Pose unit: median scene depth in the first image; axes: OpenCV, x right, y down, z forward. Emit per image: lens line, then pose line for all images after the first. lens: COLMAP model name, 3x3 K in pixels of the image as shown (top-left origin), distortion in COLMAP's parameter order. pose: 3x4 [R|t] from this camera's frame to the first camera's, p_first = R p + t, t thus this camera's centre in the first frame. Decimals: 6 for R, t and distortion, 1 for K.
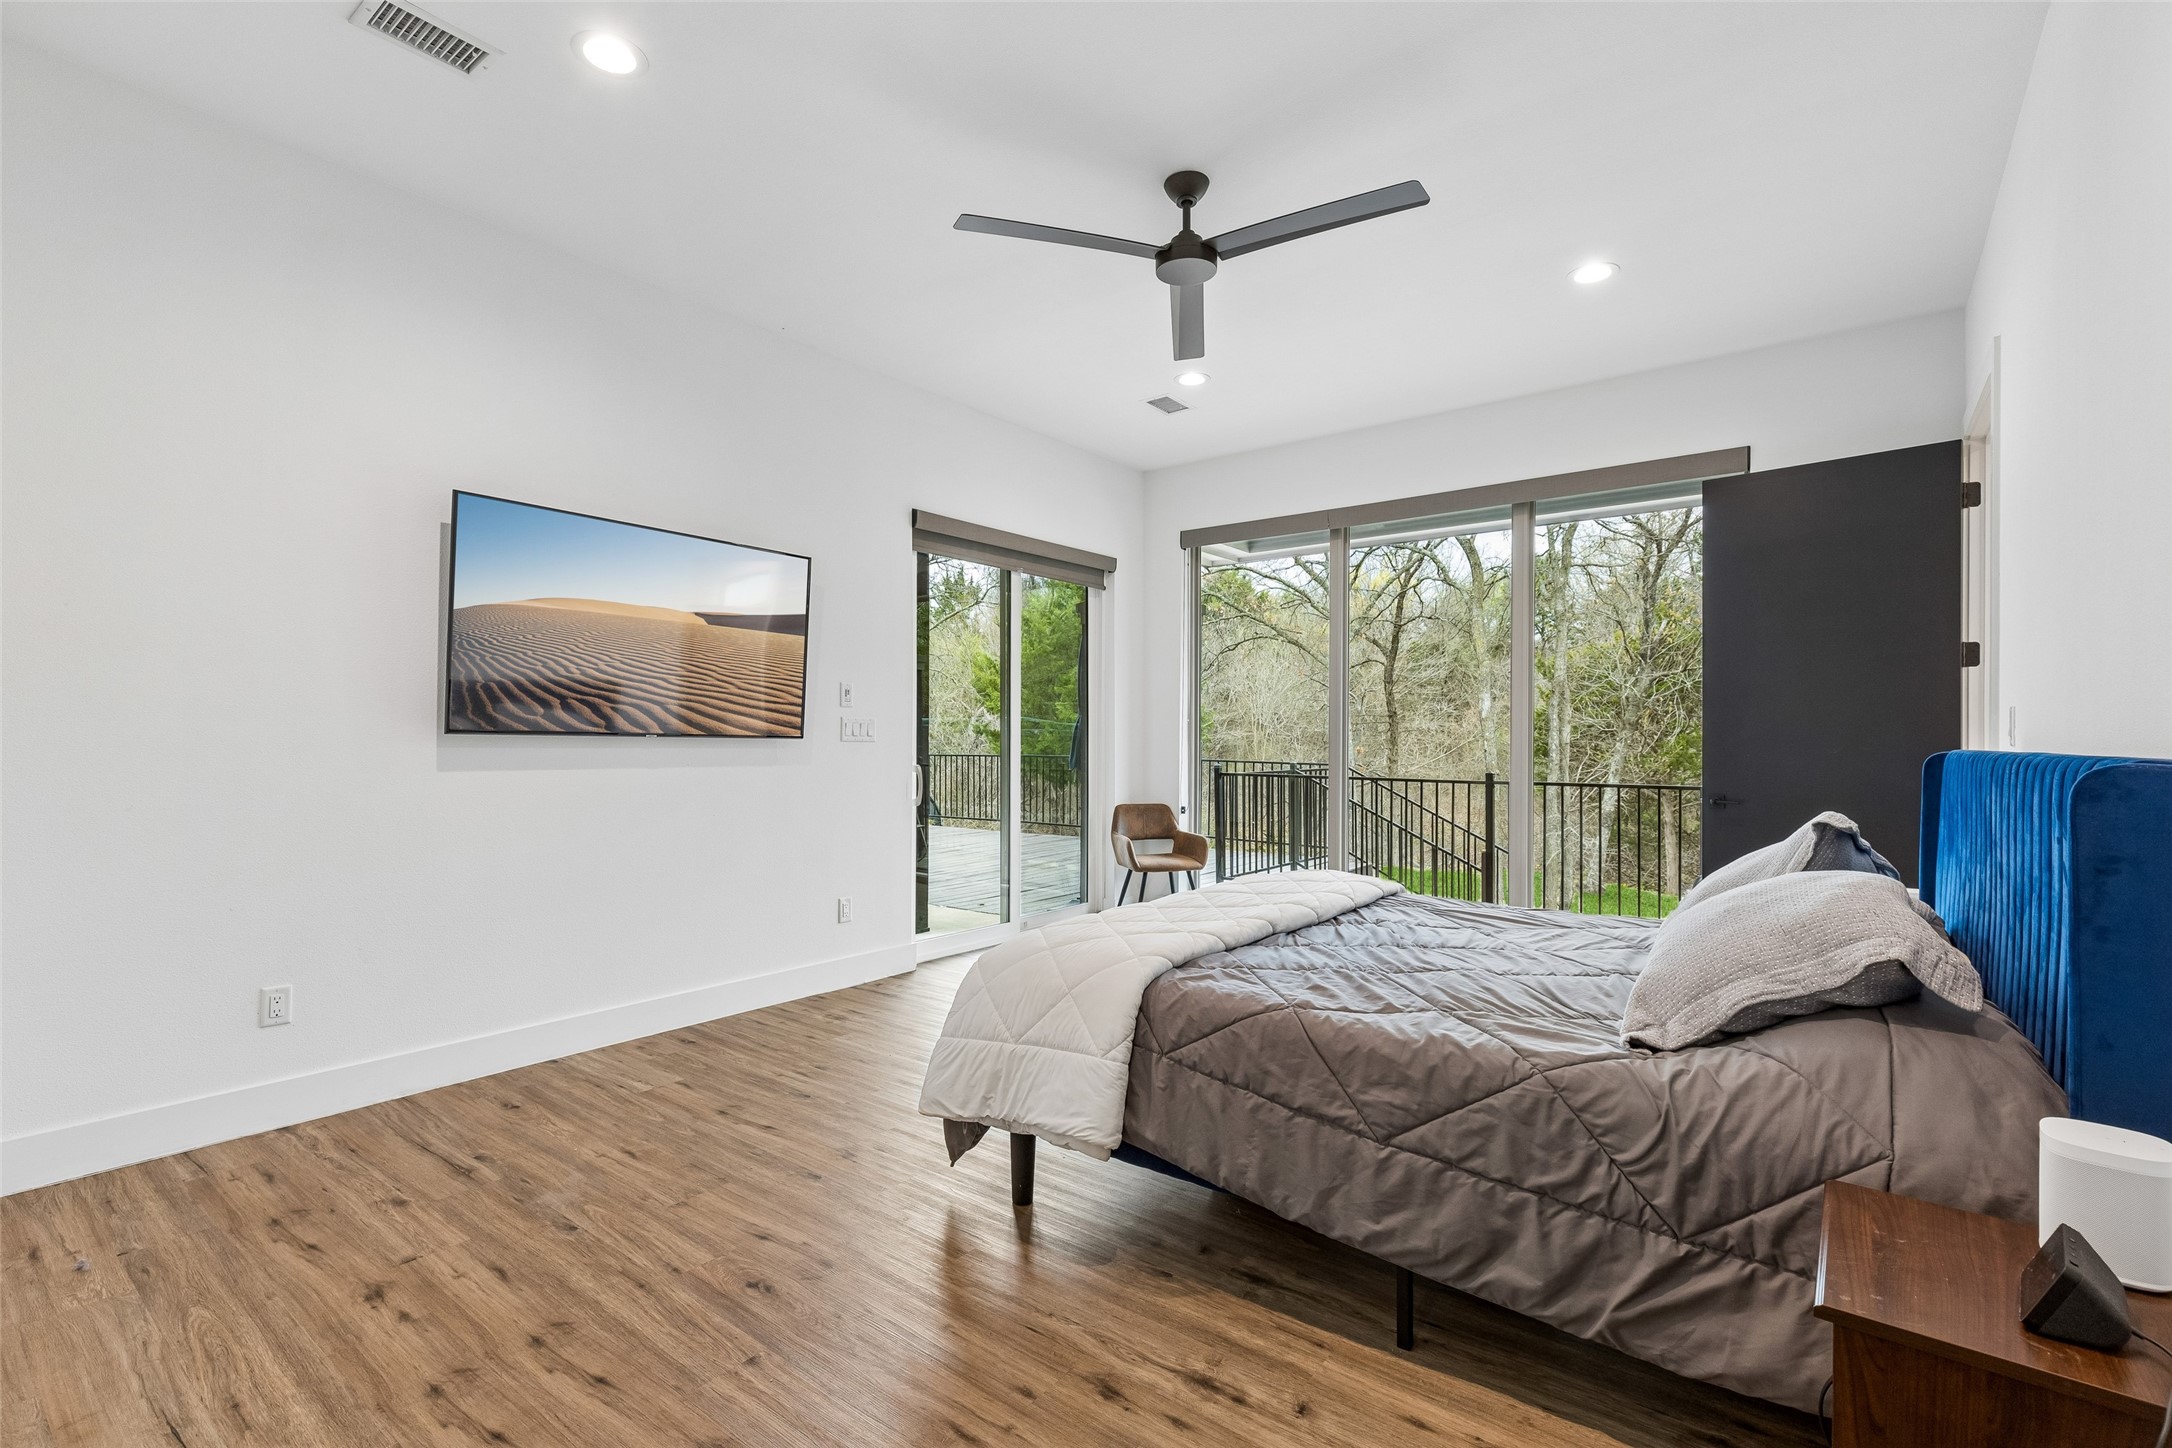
lens RADIAL K [[978.8, 0, 1080.6], [0, 978.8, 736.1], [0, 0, 1]] dist [0.003812, 0.000877]
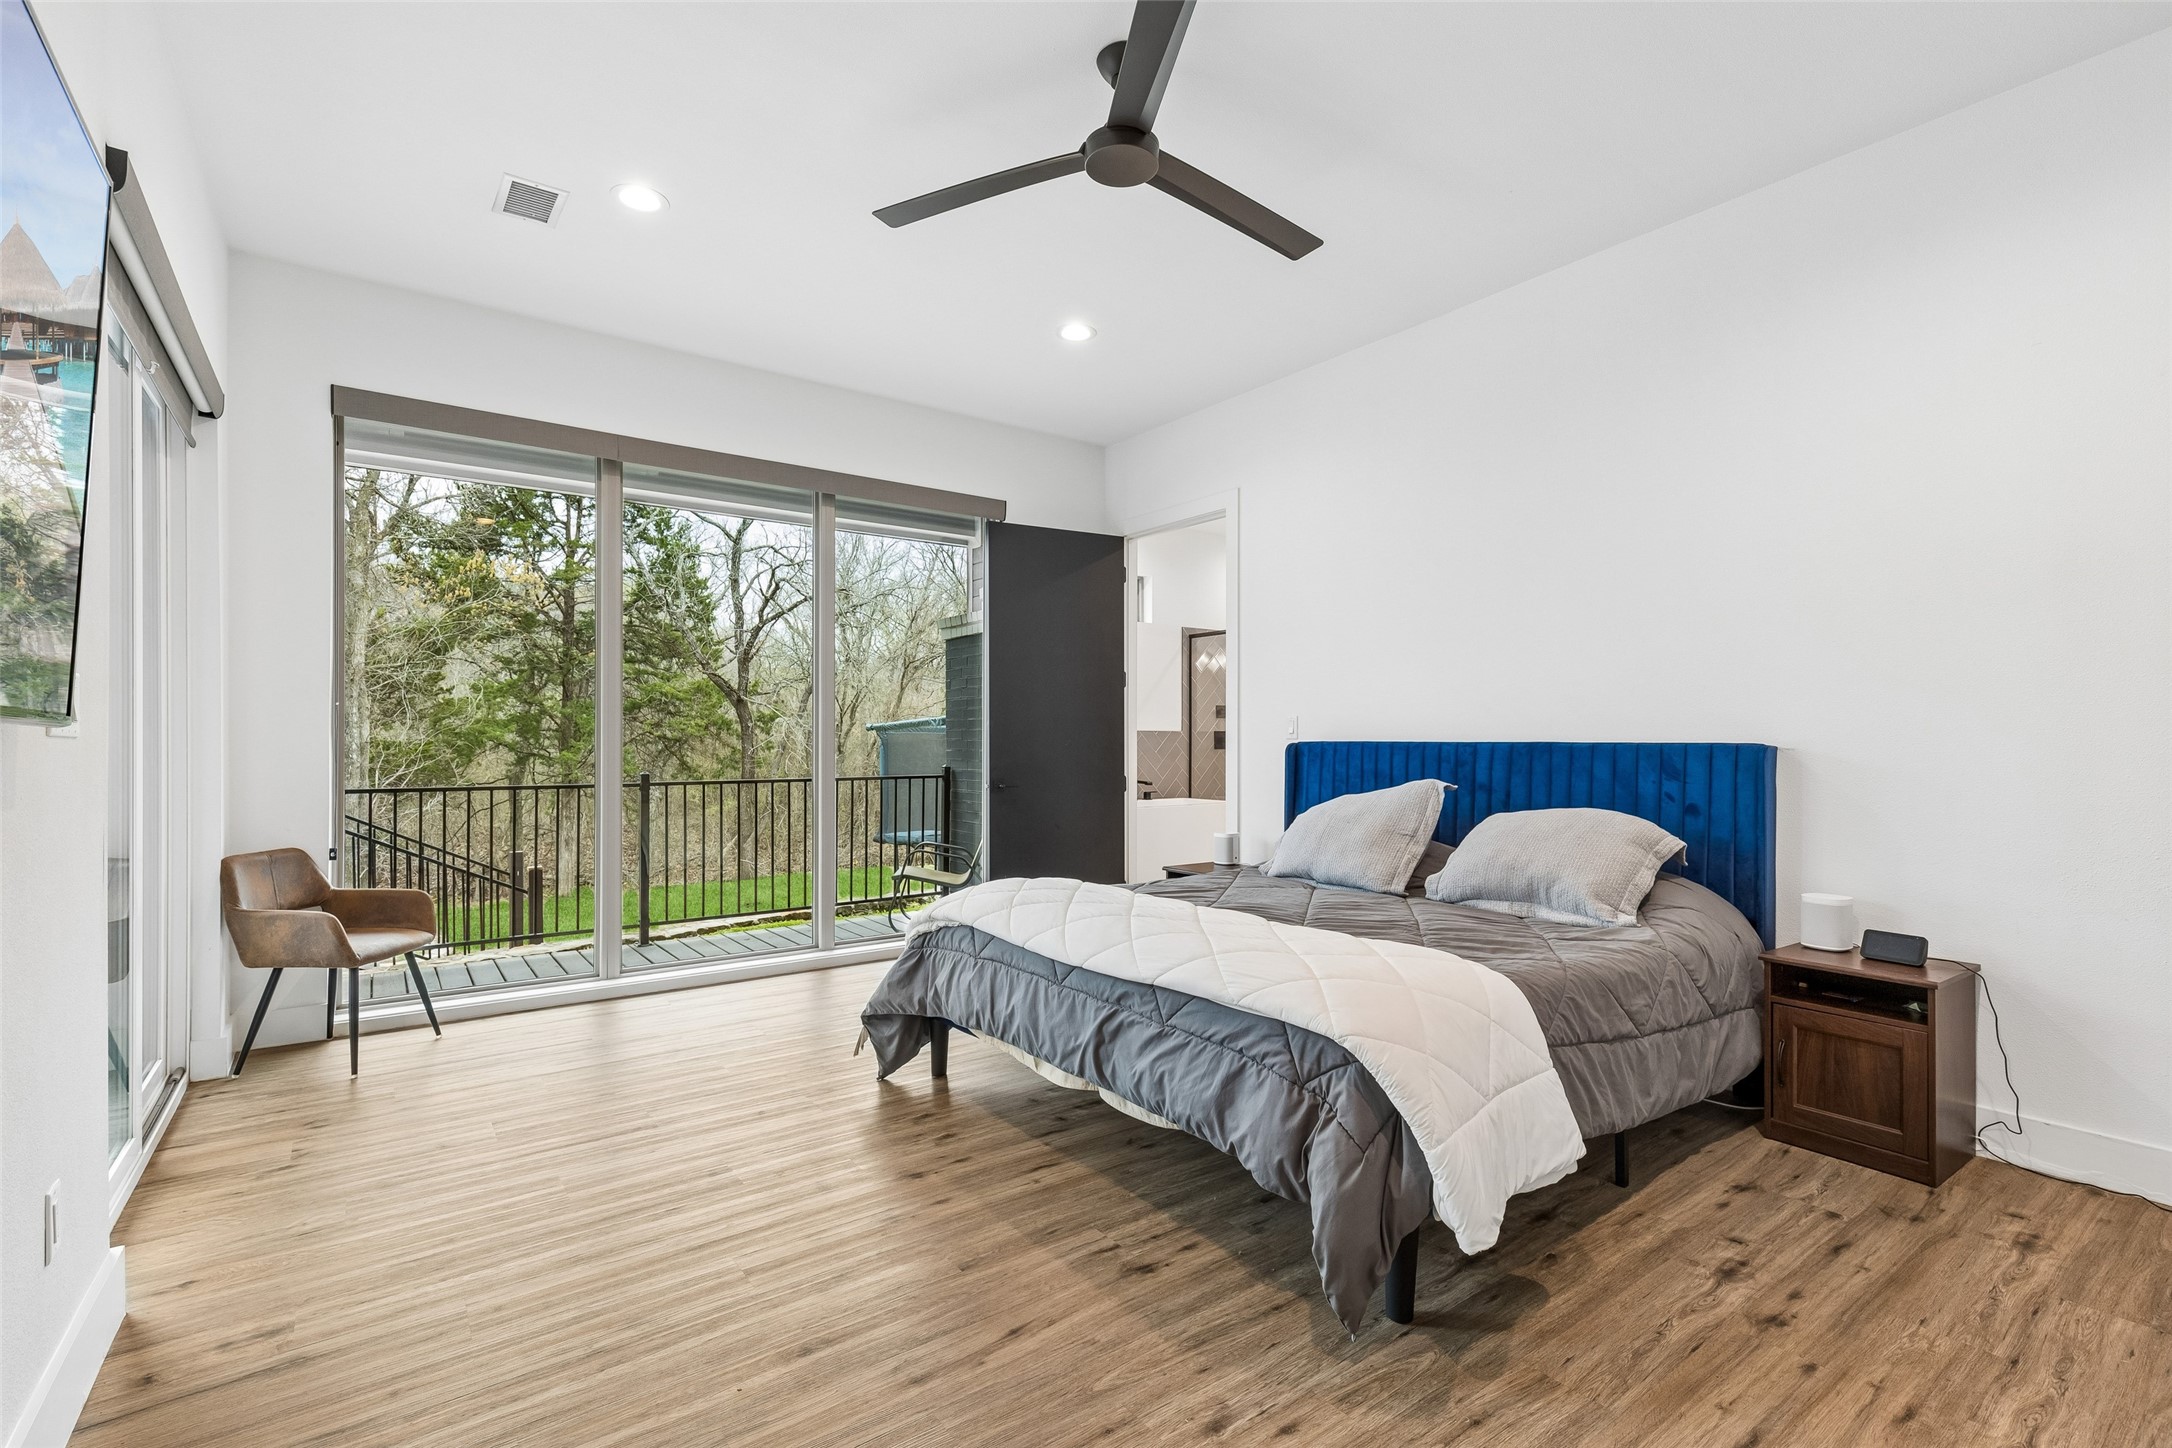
lens RADIAL K [[978.8, 0, 1080.6], [0, 978.8, 736.1], [0, 0, 1]] dist [0.003812, 0.000877]
pose [[0.269838, 0.001170, 0.962905, -0.575296], [-0.002248, 0.999997, -0.000585, 0.004737], [-0.962903, -0.002007, 0.269840, 0.669528]]
